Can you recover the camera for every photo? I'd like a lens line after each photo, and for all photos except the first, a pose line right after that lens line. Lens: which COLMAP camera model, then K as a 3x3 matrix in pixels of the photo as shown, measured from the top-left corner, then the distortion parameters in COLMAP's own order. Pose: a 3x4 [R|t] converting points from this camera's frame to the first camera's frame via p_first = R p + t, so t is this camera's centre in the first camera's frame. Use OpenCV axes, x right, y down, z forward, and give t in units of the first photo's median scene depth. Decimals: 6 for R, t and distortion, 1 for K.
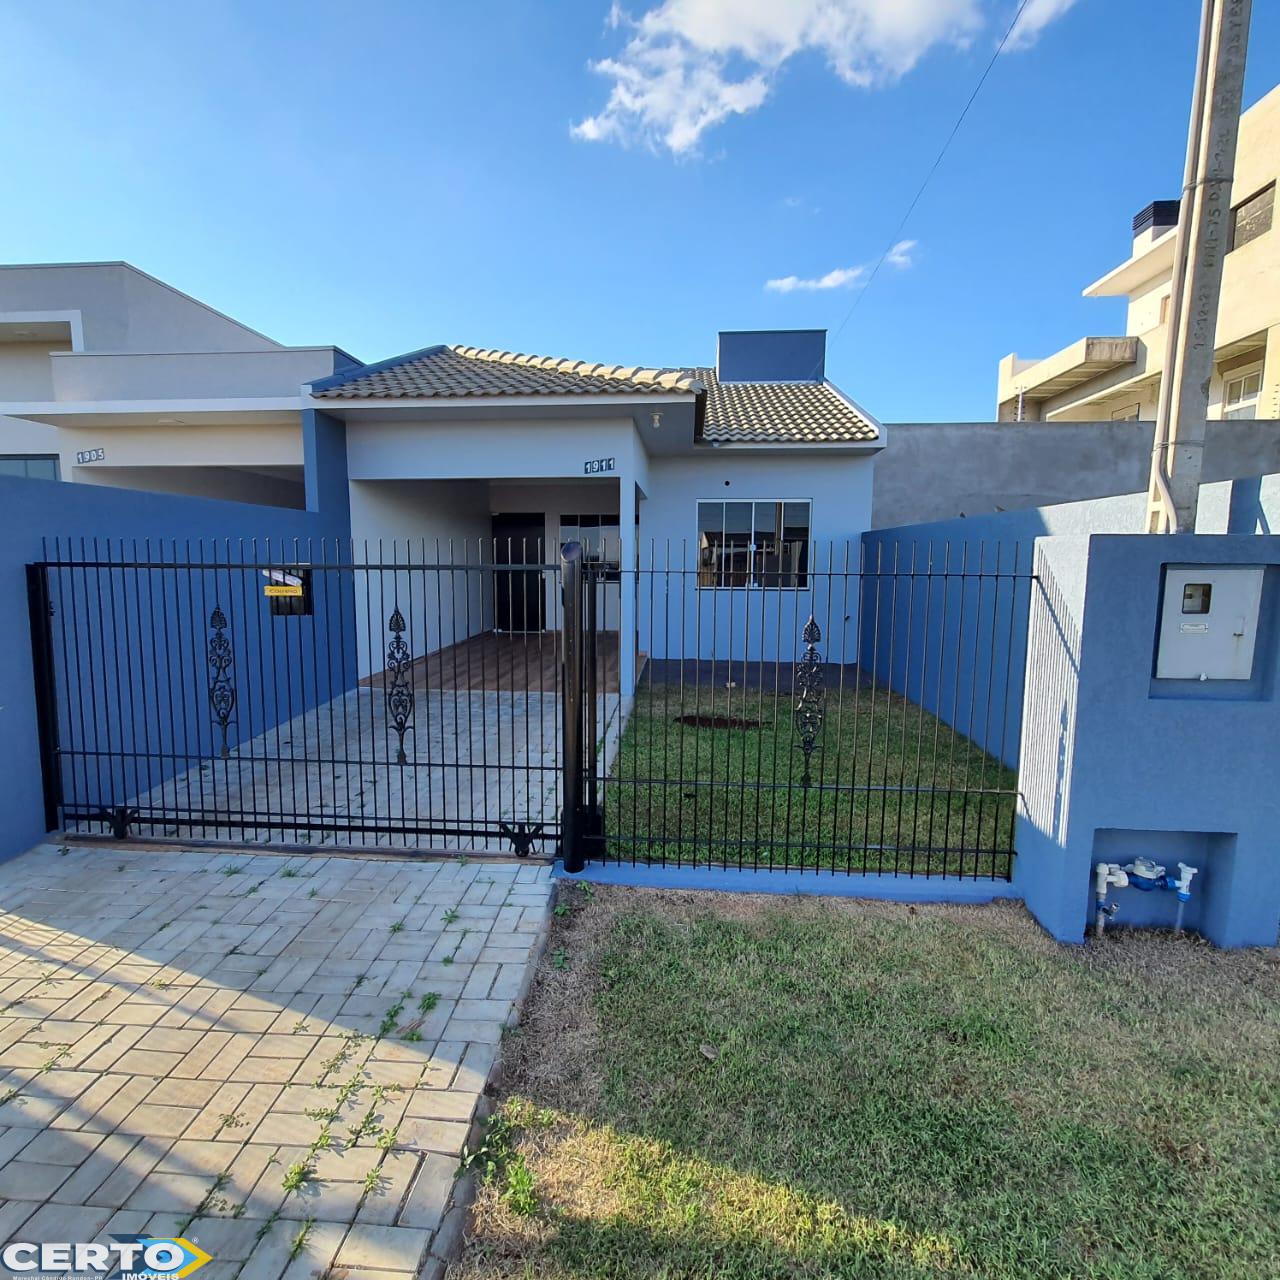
lens RADIAL K [[688.9, 0, 632.5], [0, 688.9, 642.3], [0, 0, 1]] dist [-0.004392, -0.000157]
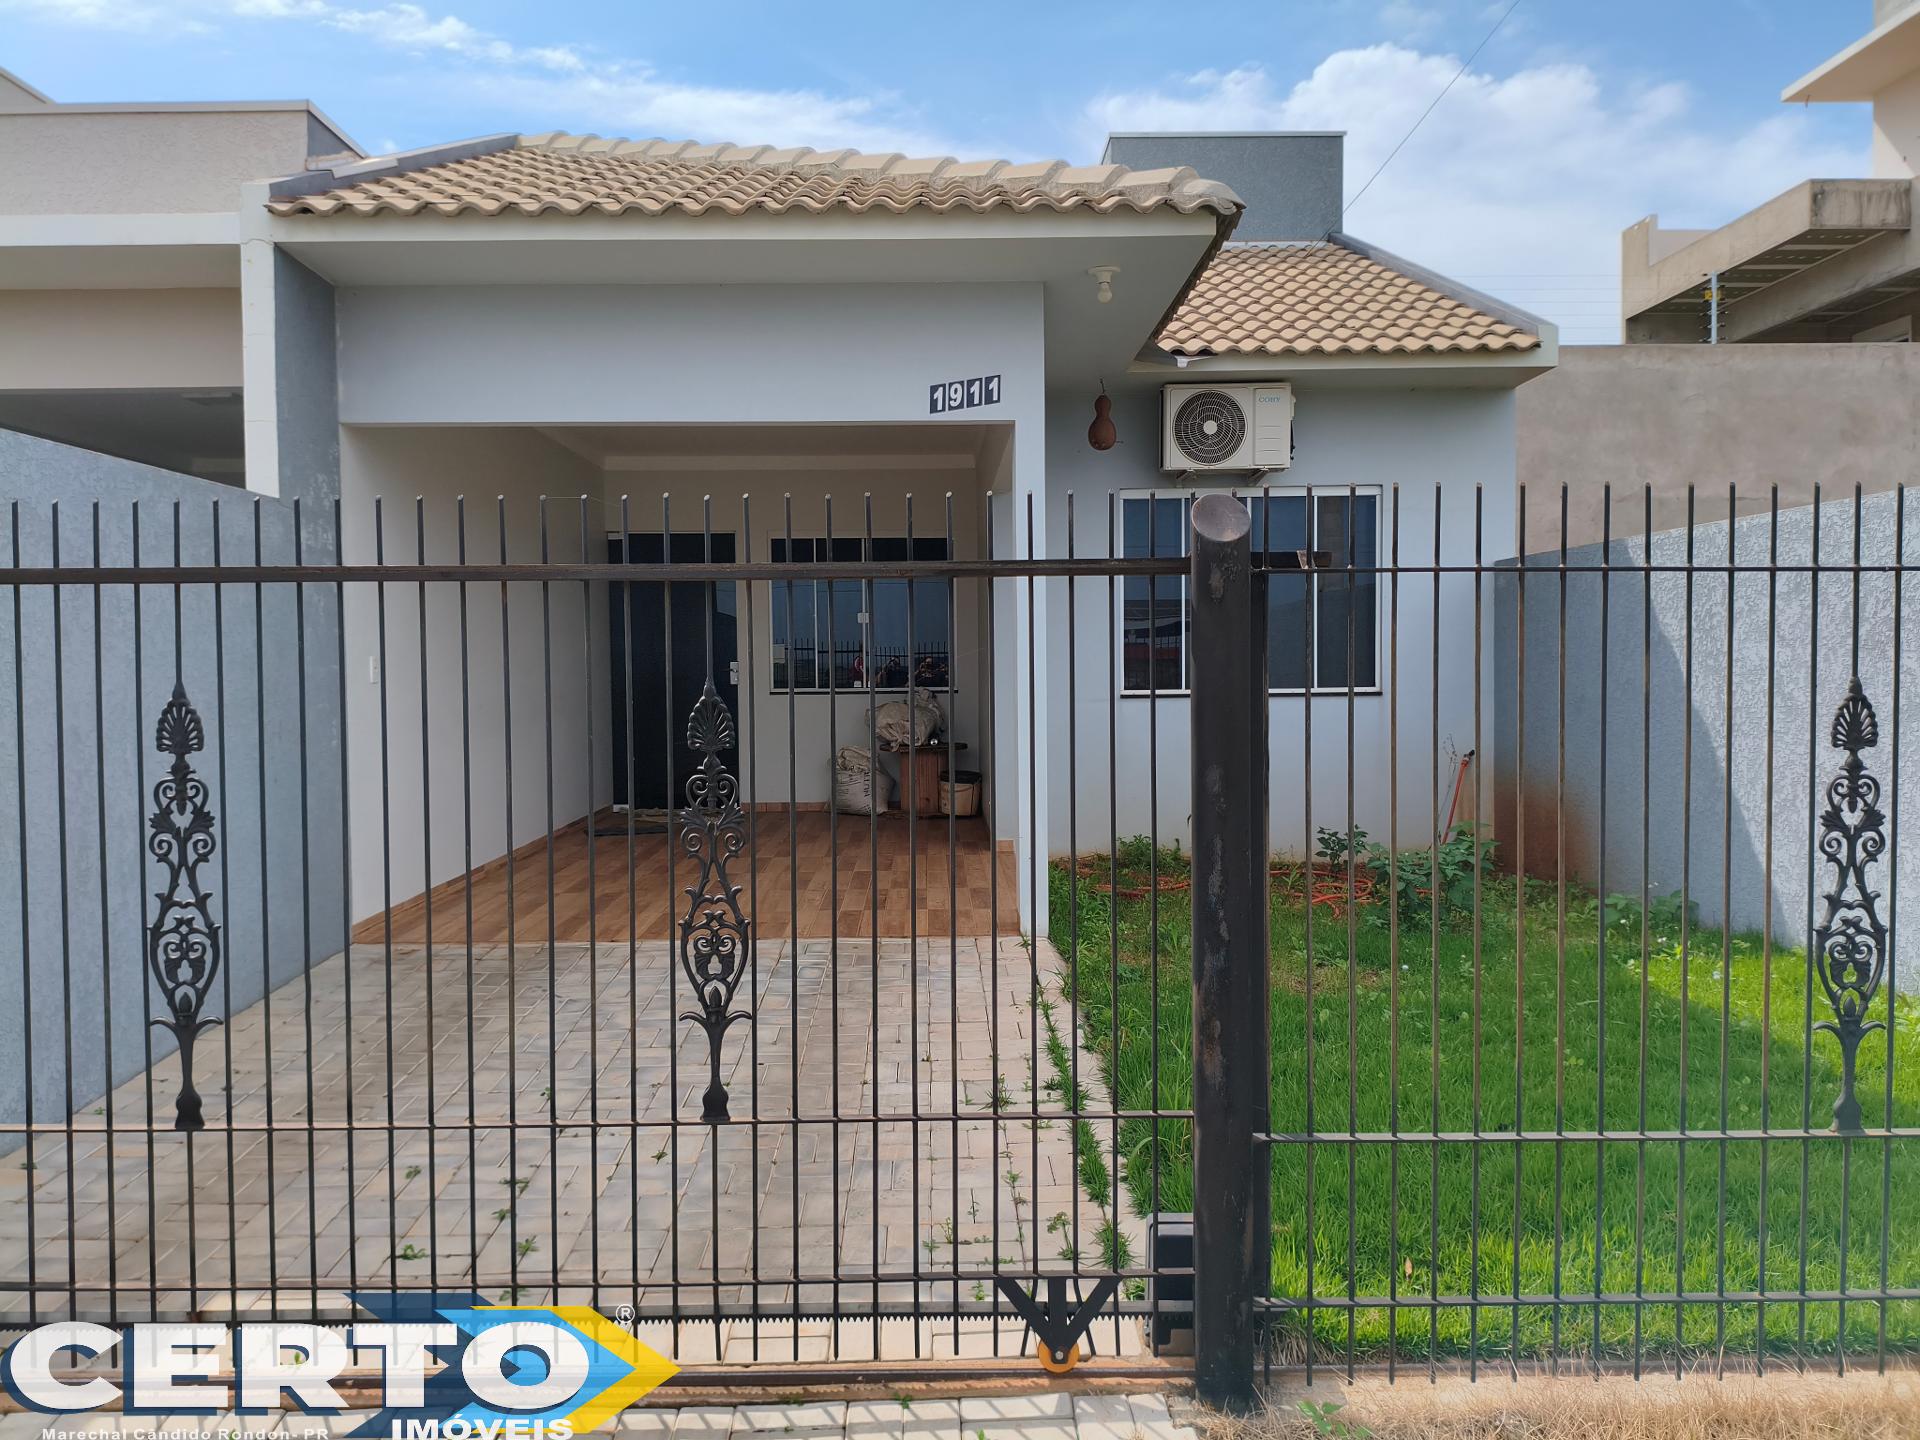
lens RADIAL K [[1520.4, 0, 960.0], [0, 1520.4, 720.0], [0, 0, 1]] dist [0.078274, -0.125795]
pose [[0.995891, -0.017390, 0.088870, -0.170056], [0.024657, 0.996382, -0.081336, 0.022794], [-0.087134, 0.083194, 0.992717, 0.111719]]
